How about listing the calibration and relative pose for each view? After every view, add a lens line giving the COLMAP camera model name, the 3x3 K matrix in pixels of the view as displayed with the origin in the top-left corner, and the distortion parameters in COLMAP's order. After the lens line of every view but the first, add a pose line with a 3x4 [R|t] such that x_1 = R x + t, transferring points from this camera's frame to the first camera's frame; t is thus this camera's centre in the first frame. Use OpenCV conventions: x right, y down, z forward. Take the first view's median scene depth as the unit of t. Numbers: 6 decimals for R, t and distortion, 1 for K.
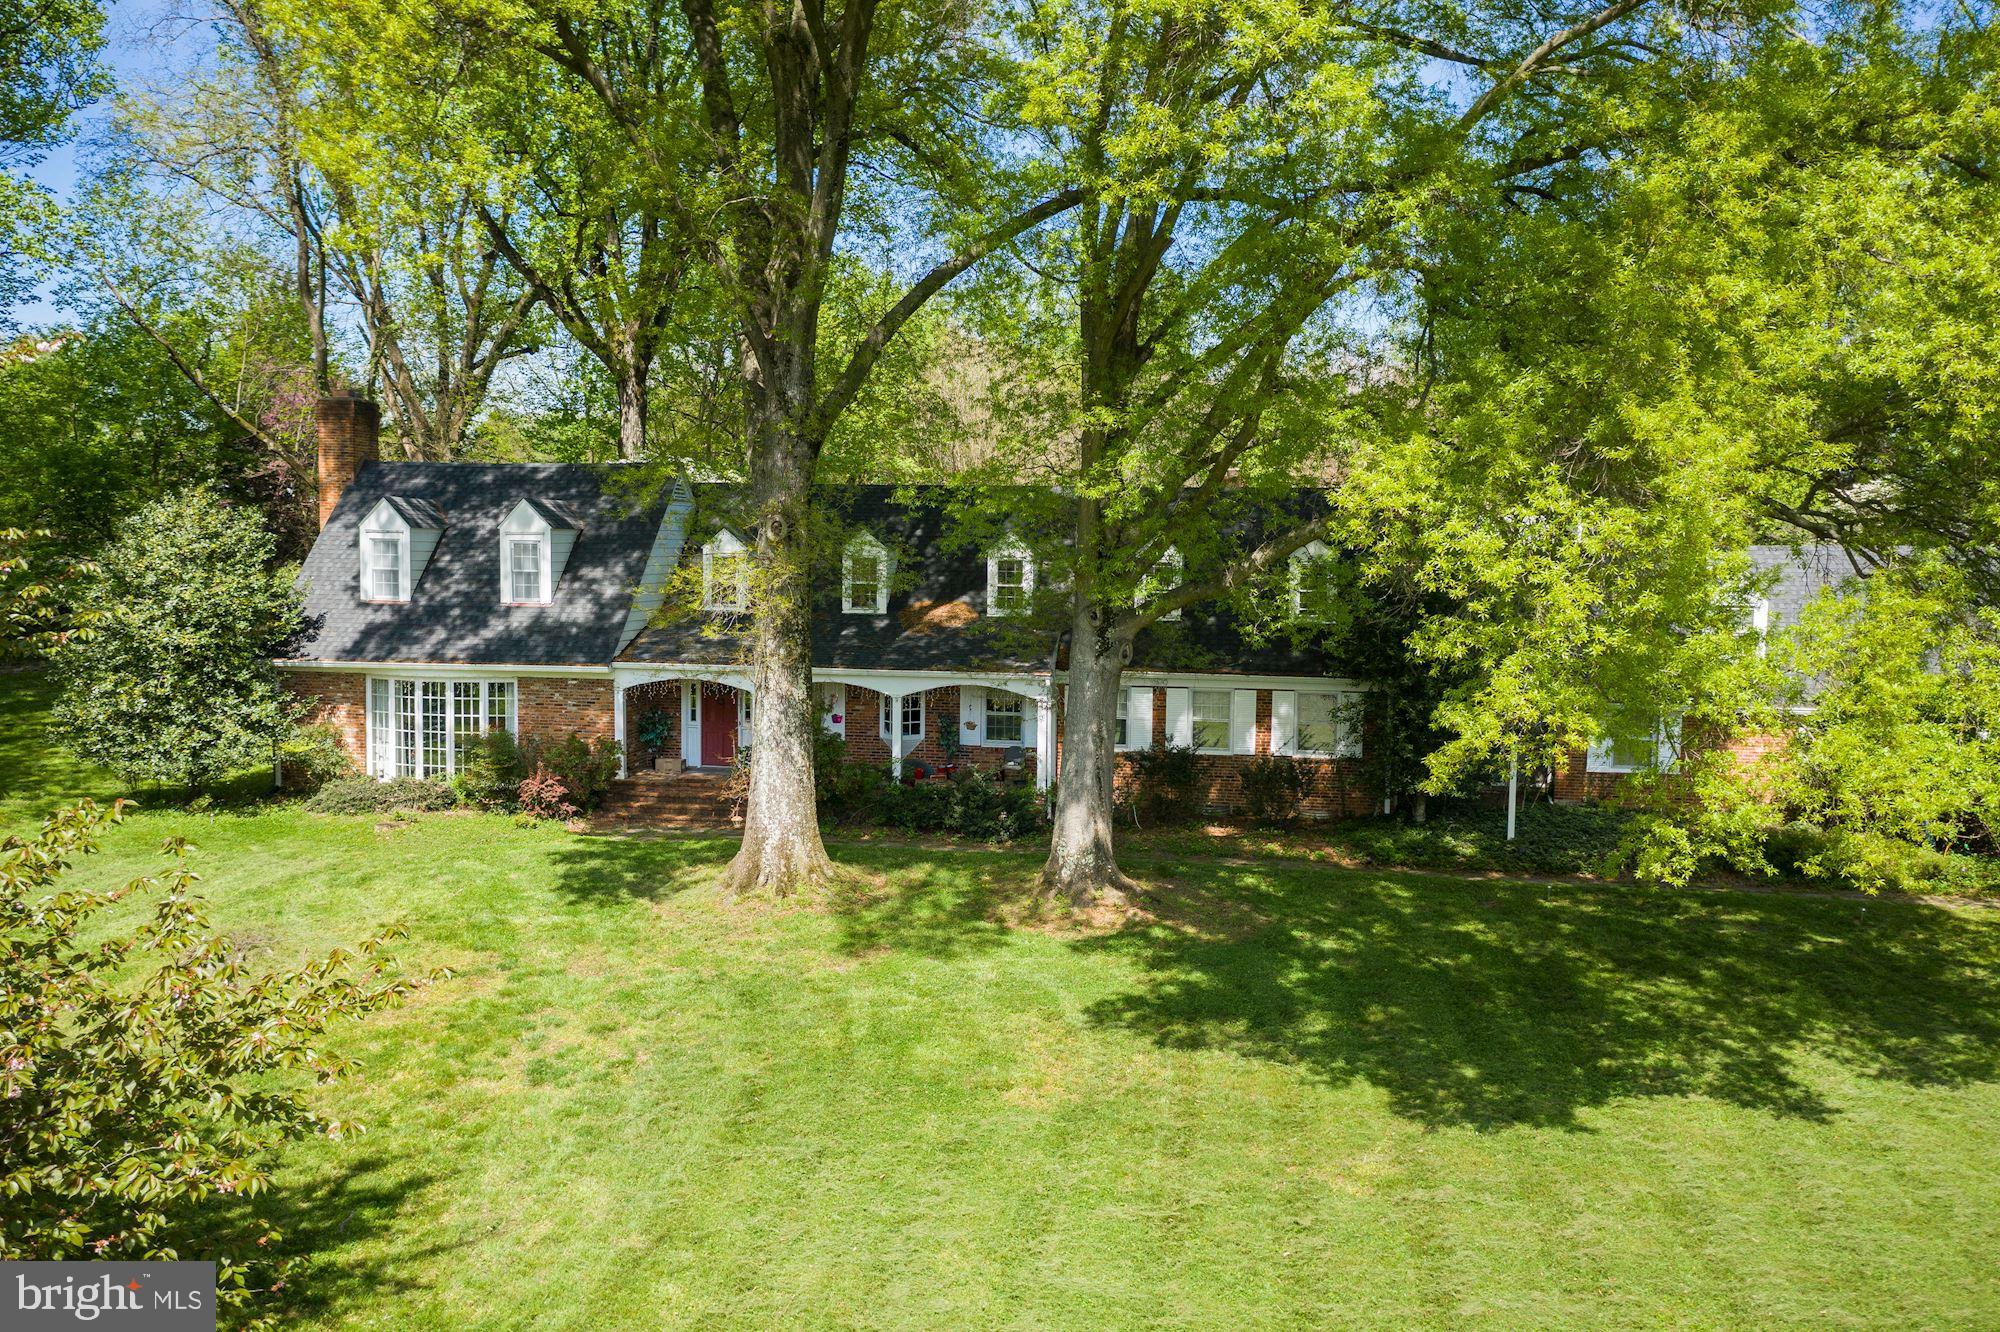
lens RADIAL K [[1436.5, 0, 1046.6], [0, 1436.5, 668.6], [0, 0, 1]] dist [0.001107, 0.029213]
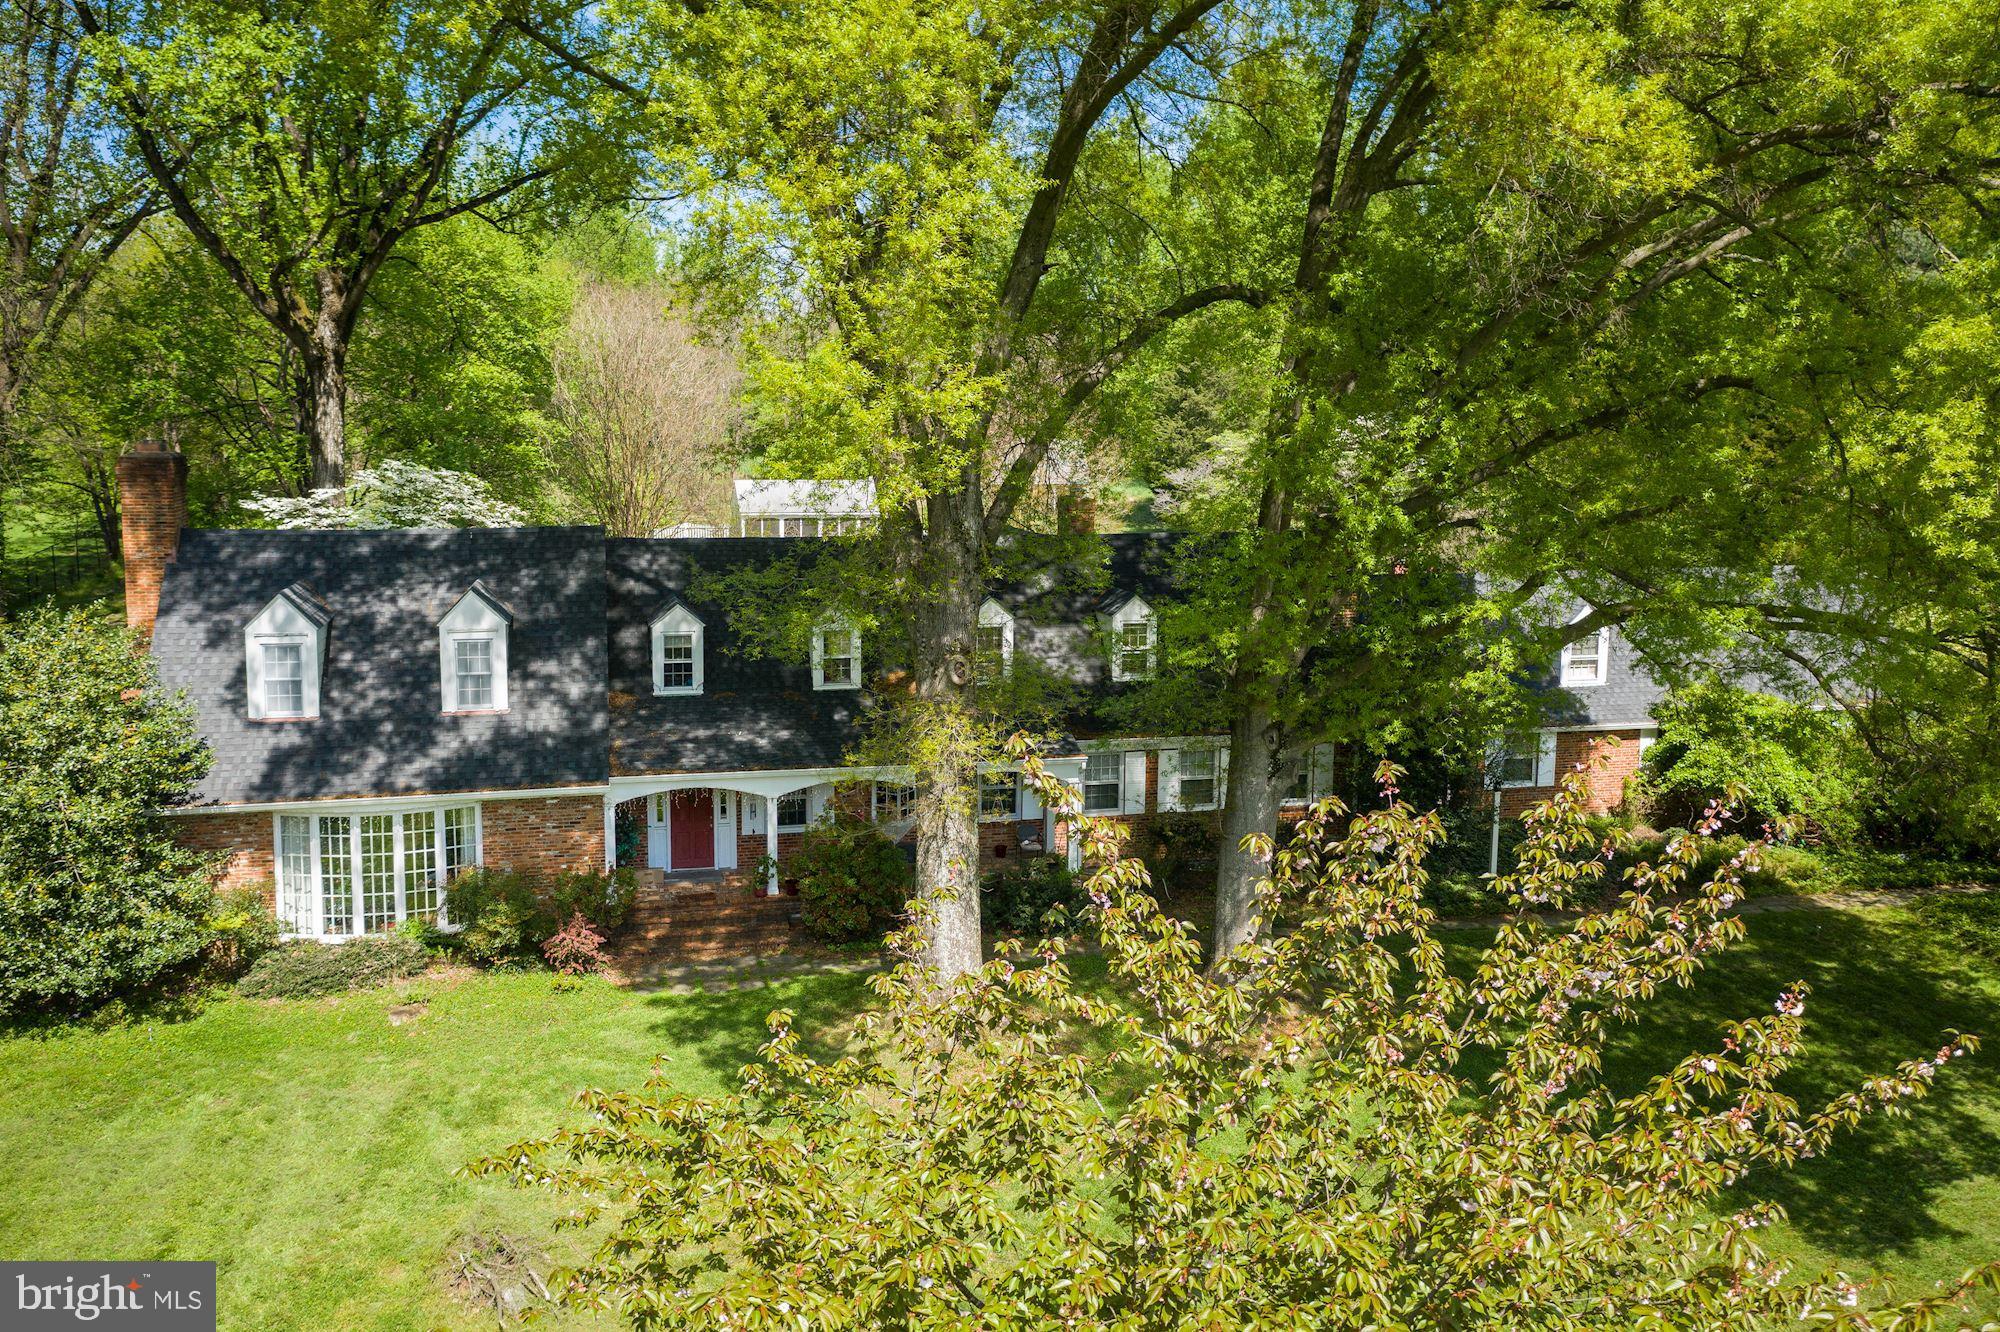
lens RADIAL K [[1437.4, 0, 1001.6], [0, 1437.4, 585.5], [0, 0, 1]] dist [-0.002263, 0.002383]
pose [[0.933569, -0.042323, 0.355891, -0.378221], [0.034025, 0.998984, 0.029545, -0.137359], [-0.356780, -0.015473, 0.934060, 0.089743]]
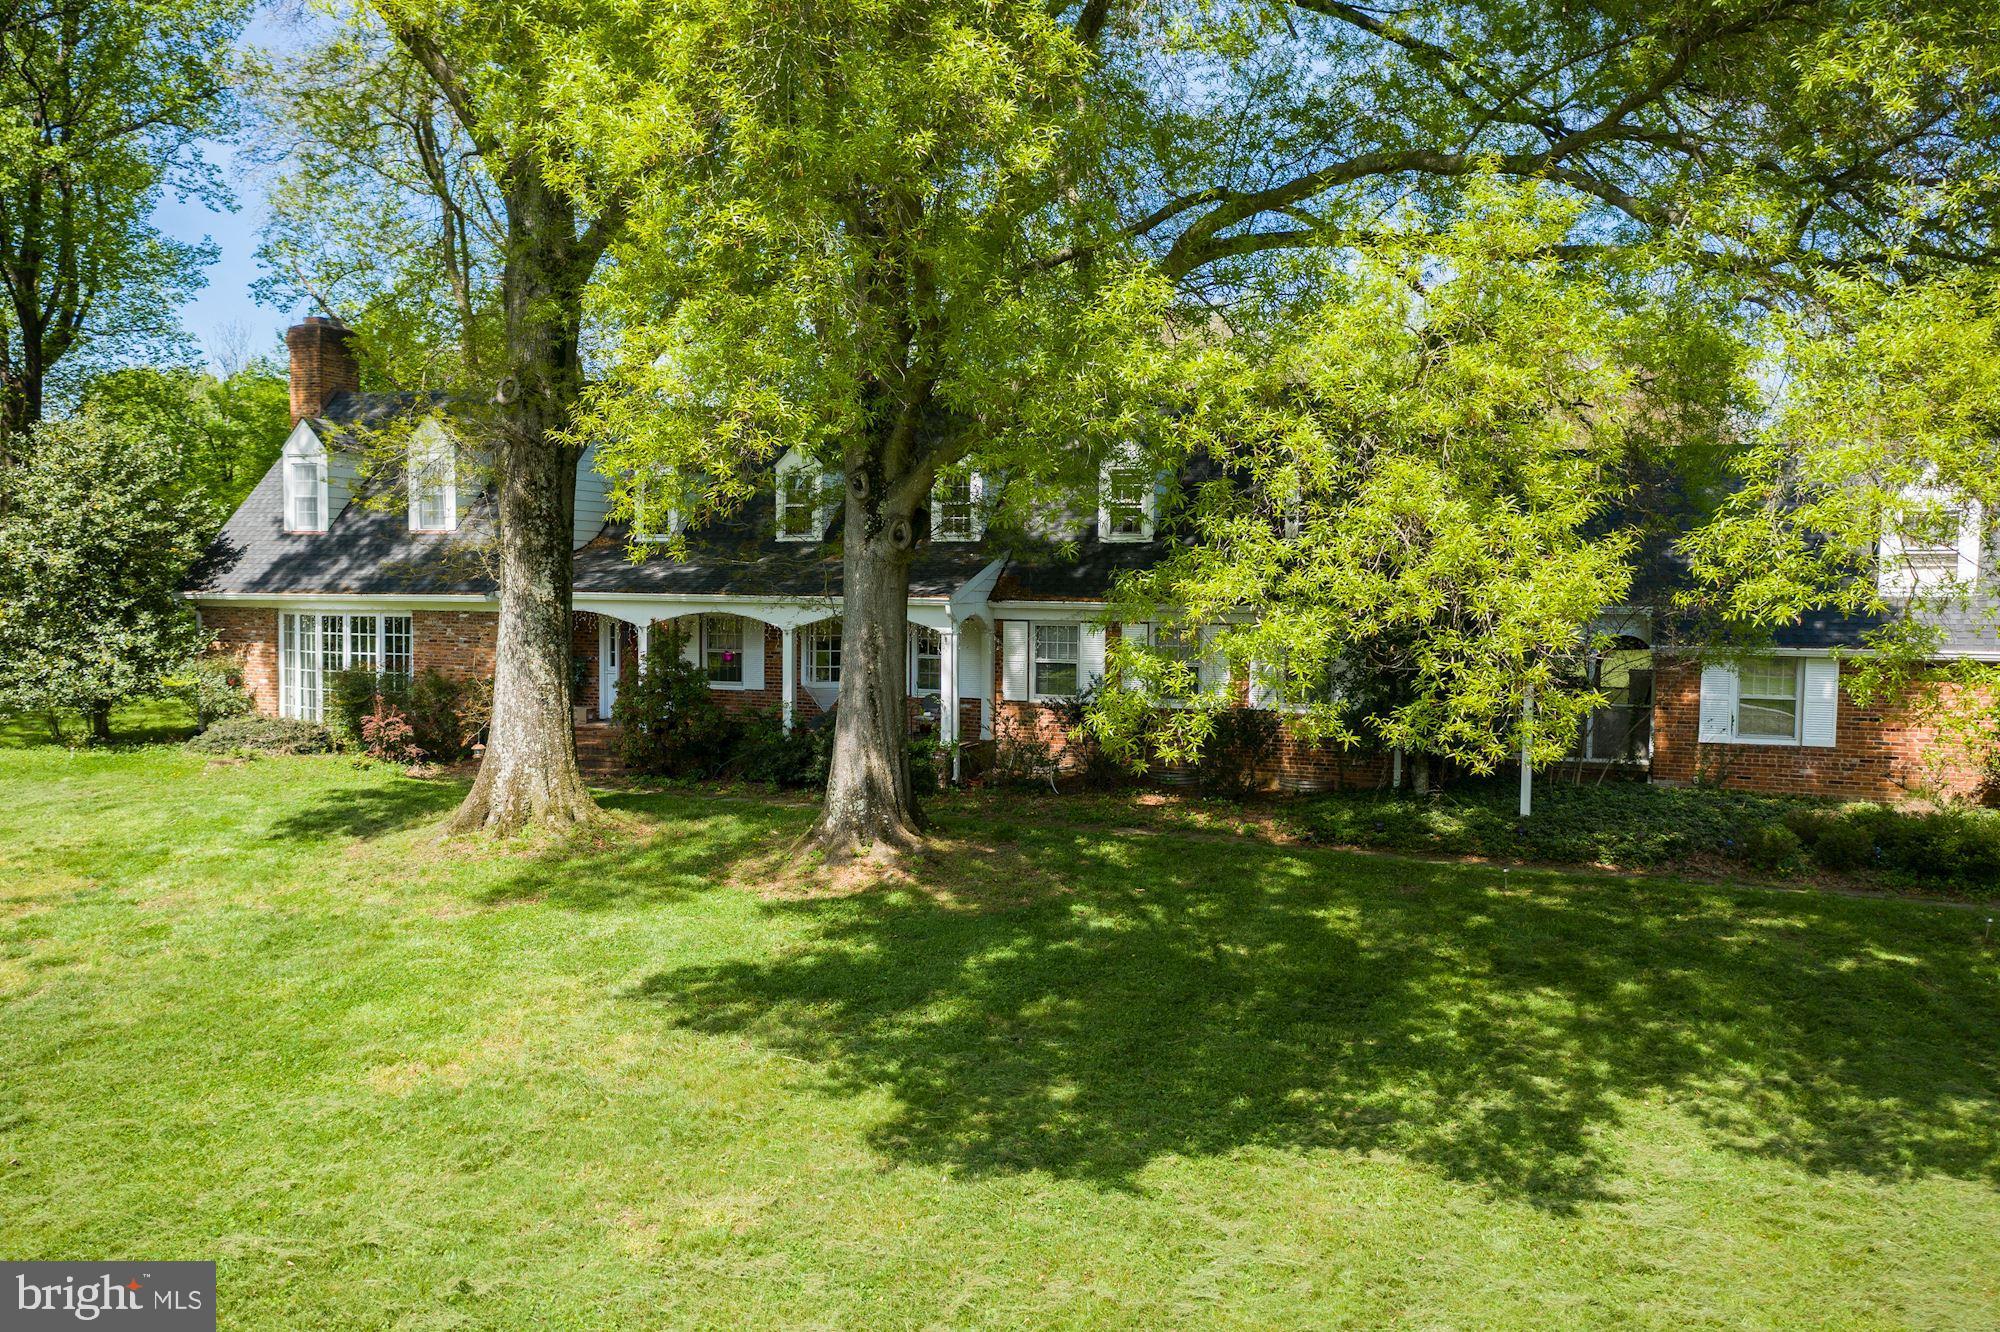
lens RADIAL K [[1501.7, 0, 1046.0], [0, 1501.7, 665.2], [0, 0, 1]] dist [0.015831, 0.007692]
pose [[0.971641, 0.008604, -0.236304, 0.236445], [-0.015097, 0.999556, -0.025680, 0.057961], [0.235978, 0.028519, 0.971340, 0.183425]]
